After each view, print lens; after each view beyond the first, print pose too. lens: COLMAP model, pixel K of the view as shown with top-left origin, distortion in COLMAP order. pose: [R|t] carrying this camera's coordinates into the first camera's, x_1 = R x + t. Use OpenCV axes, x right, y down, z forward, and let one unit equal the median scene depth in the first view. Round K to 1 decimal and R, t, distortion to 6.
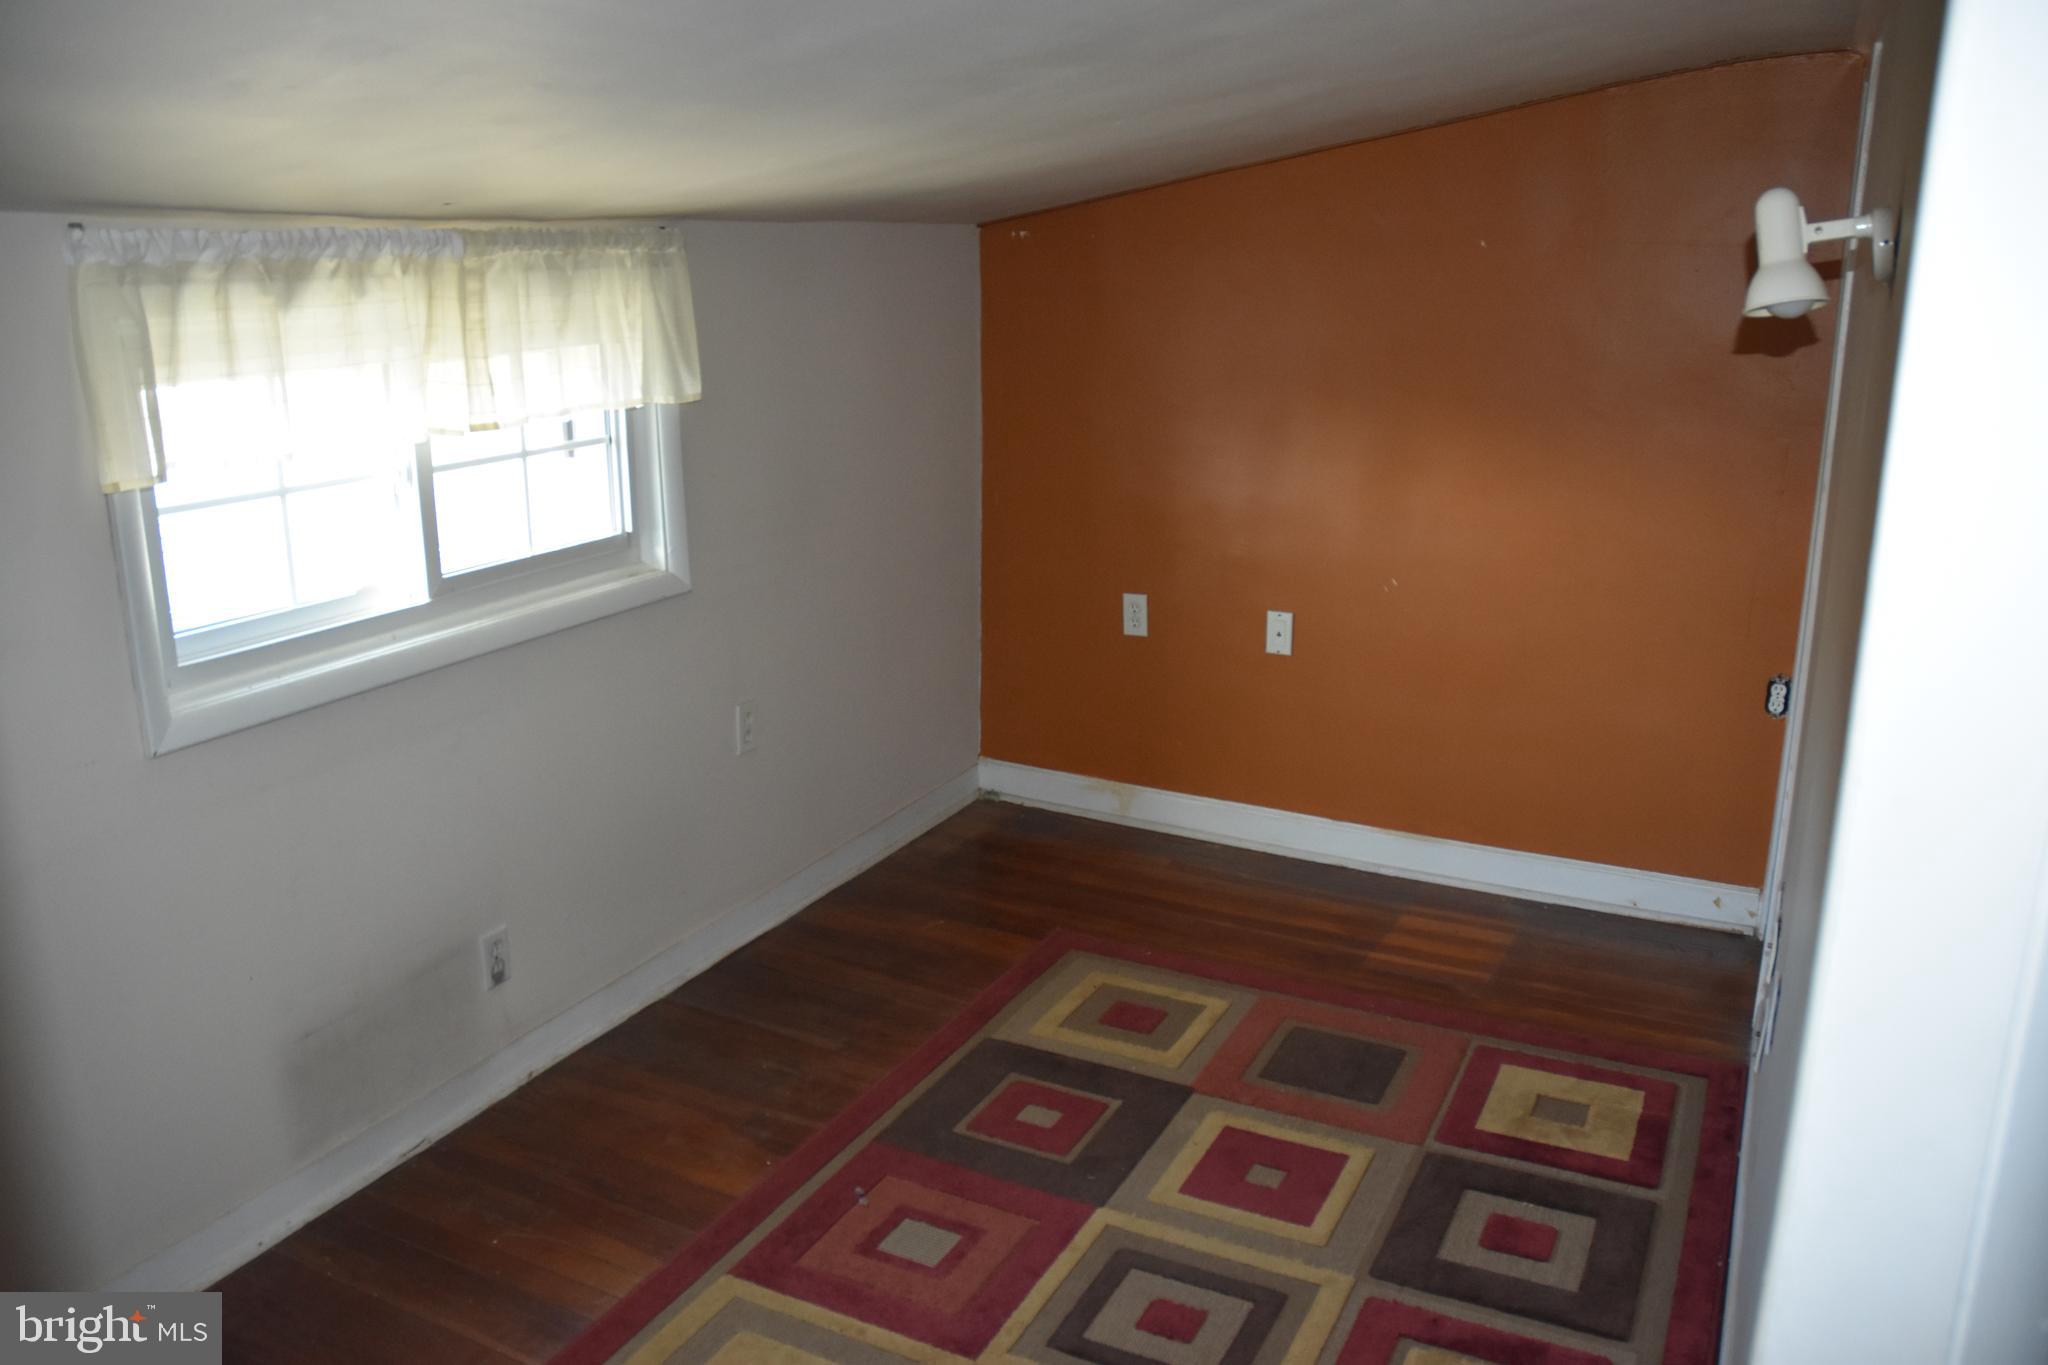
lens RADIAL K [[1613.3, 0, 1019.3], [0, 1613.3, 670.5], [0, 0, 1]] dist [-0.159080, 0.139300]
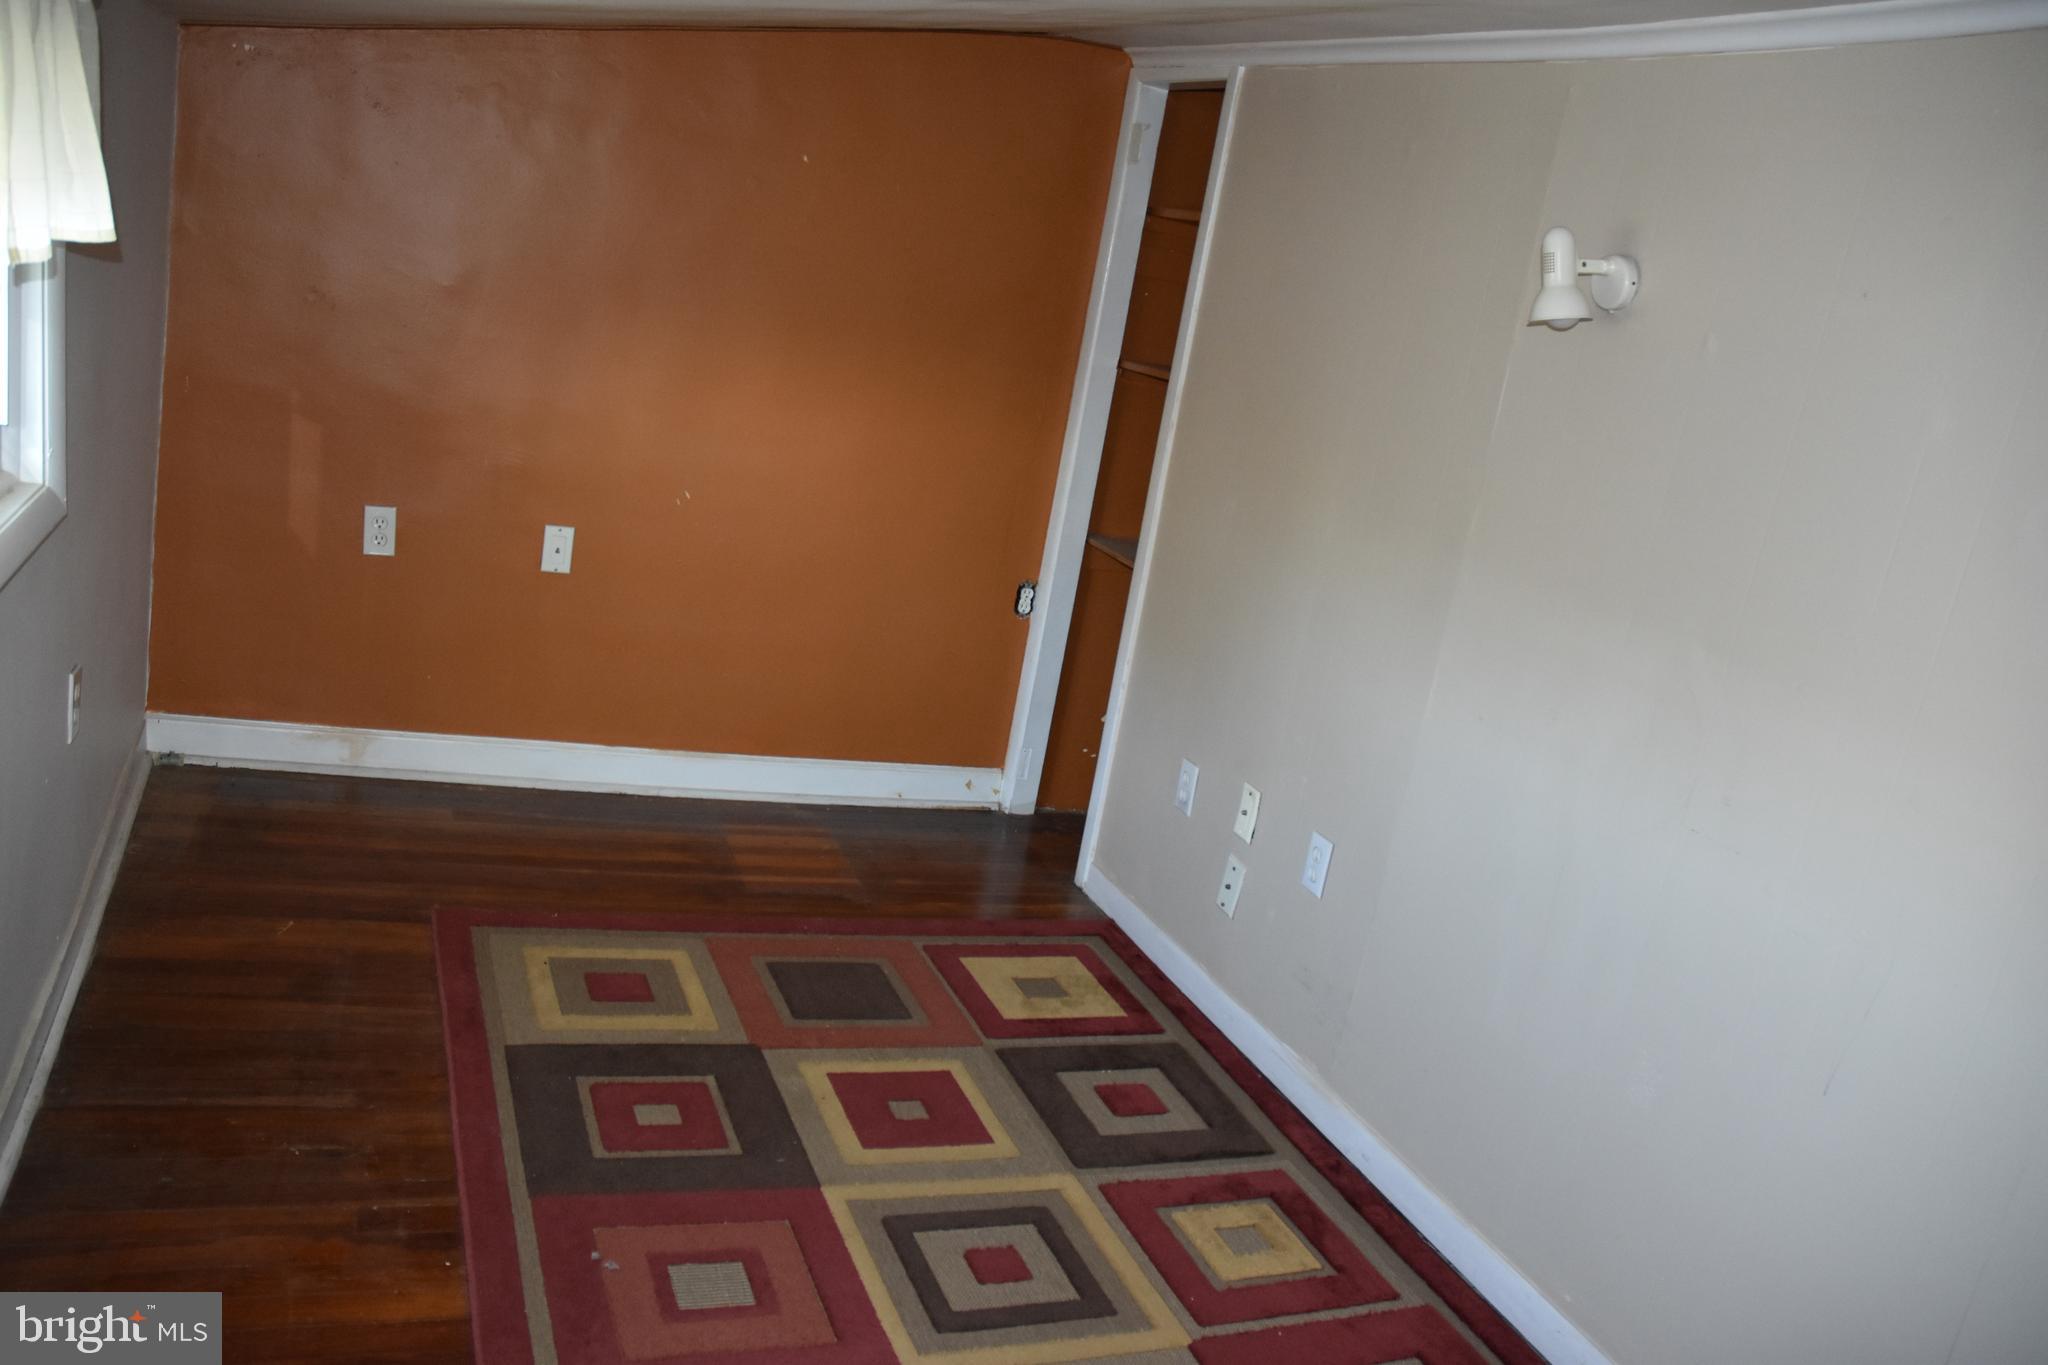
lens RADIAL K [[1613.3, 0, 1020.2], [0, 1613.3, 677.7], [0, 0, 1]] dist [-0.159080, 0.139300]
pose [[0.653258, -0.076129, 0.753298, -0.441607], [0.016349, 0.996119, 0.086491, -0.030639], [-0.756959, -0.044185, 0.651967, 0.253279]]
